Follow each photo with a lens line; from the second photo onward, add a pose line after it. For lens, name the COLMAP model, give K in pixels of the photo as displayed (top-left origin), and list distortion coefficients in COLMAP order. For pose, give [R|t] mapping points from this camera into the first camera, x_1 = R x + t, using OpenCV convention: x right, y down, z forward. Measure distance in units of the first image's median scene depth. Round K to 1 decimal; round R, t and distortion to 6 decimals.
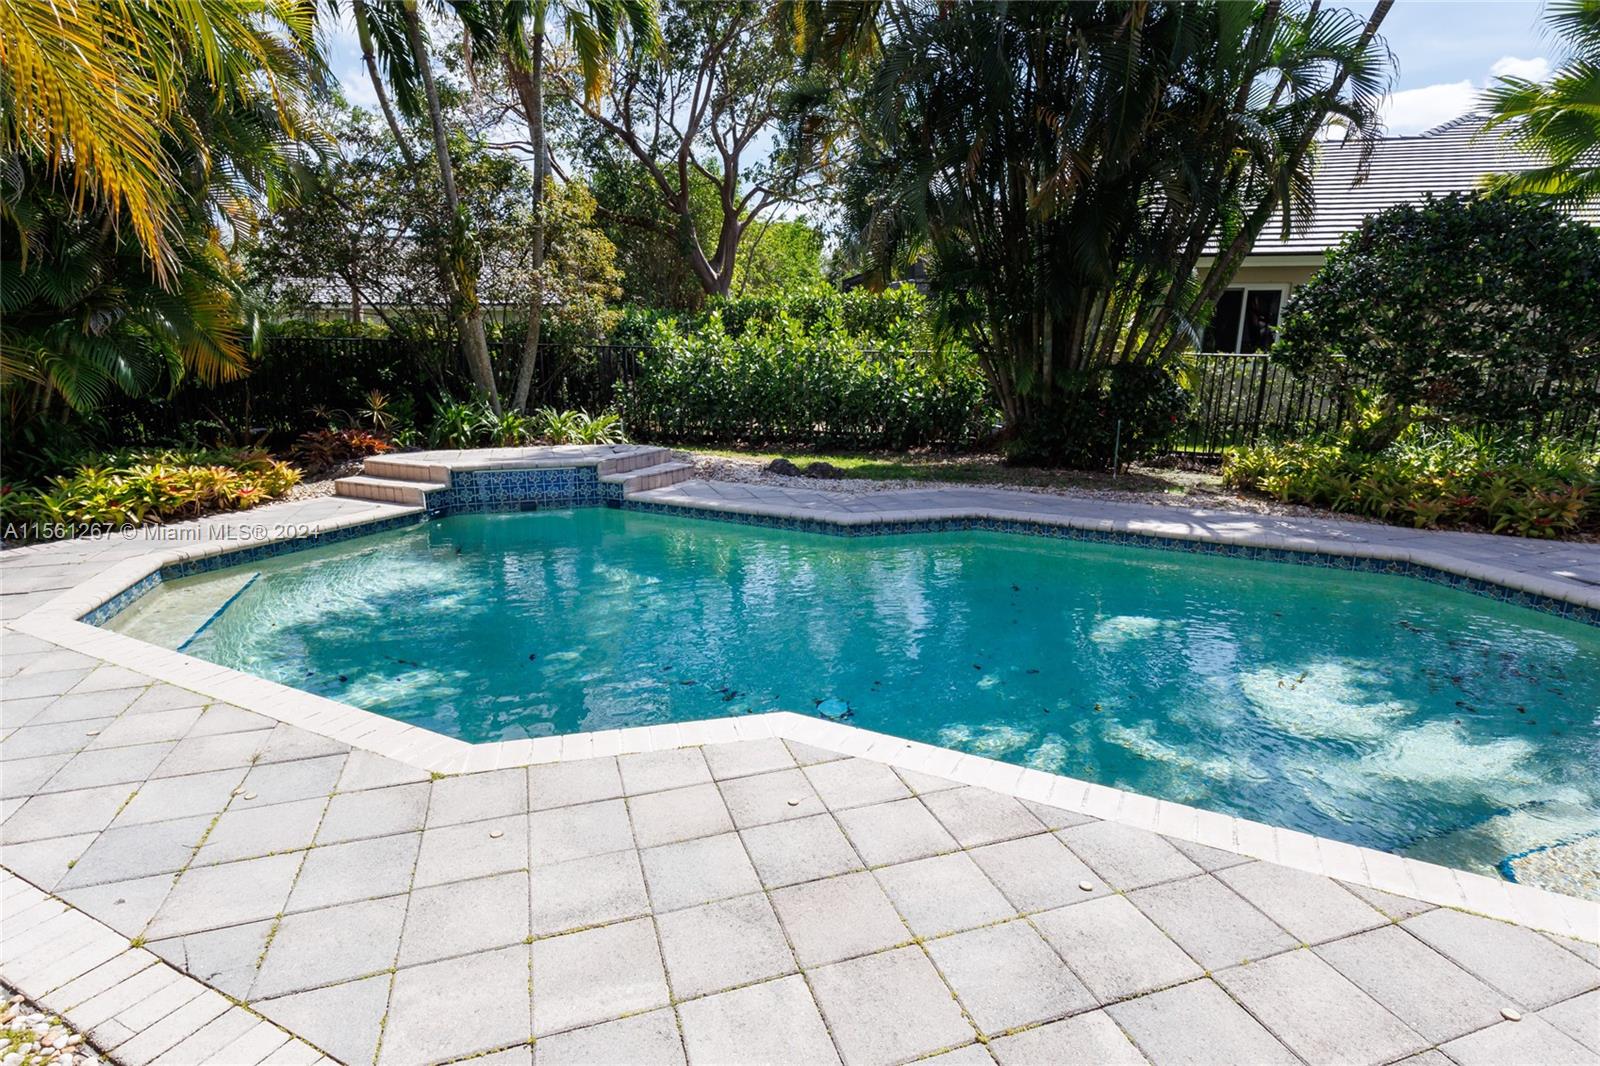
lens RADIAL K [[807.0, 0, 800.0], [0, 807.0, 533.0], [0, 0, 1]] dist [0.012441, -0.000960]
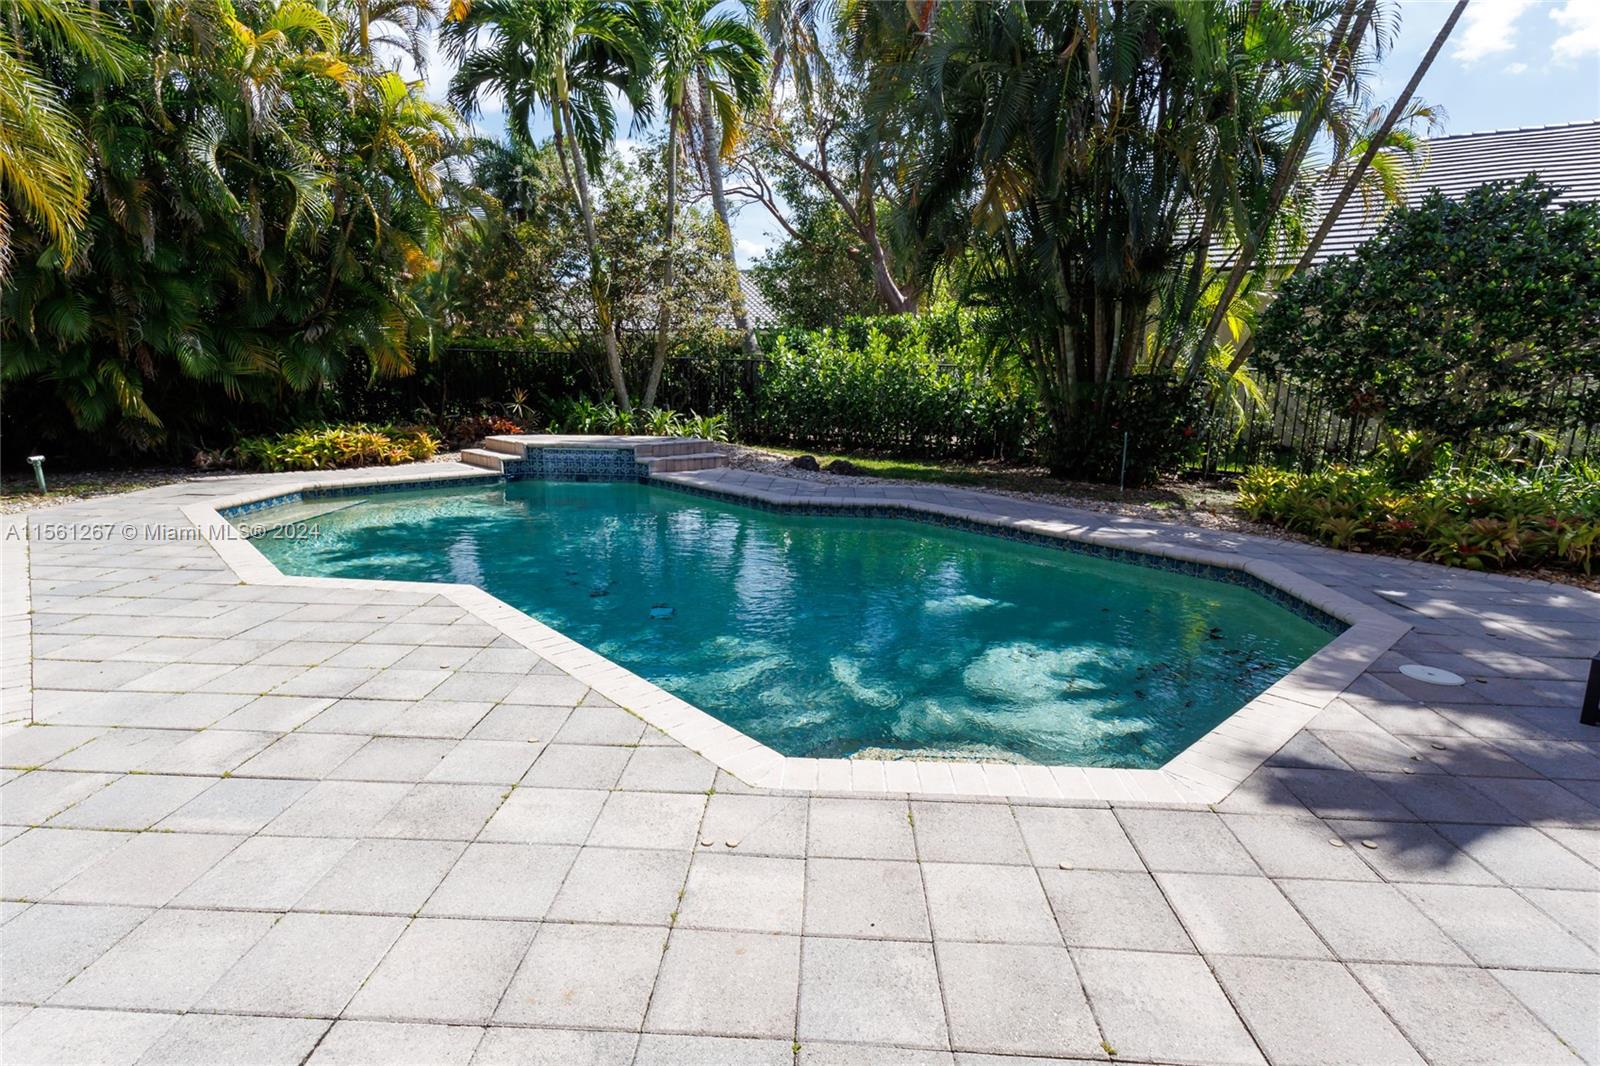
lens RADIAL K [[807.0, 0, 800.0], [0, 807.0, 533.0], [0, 0, 1]] dist [0.012441, -0.000960]
pose [[0.935451, 0.082105, -0.343788, 0.450854], [-0.092605, 0.995602, -0.014205, 0.041064], [0.341109, 0.045125, 0.938940, -0.074305]]
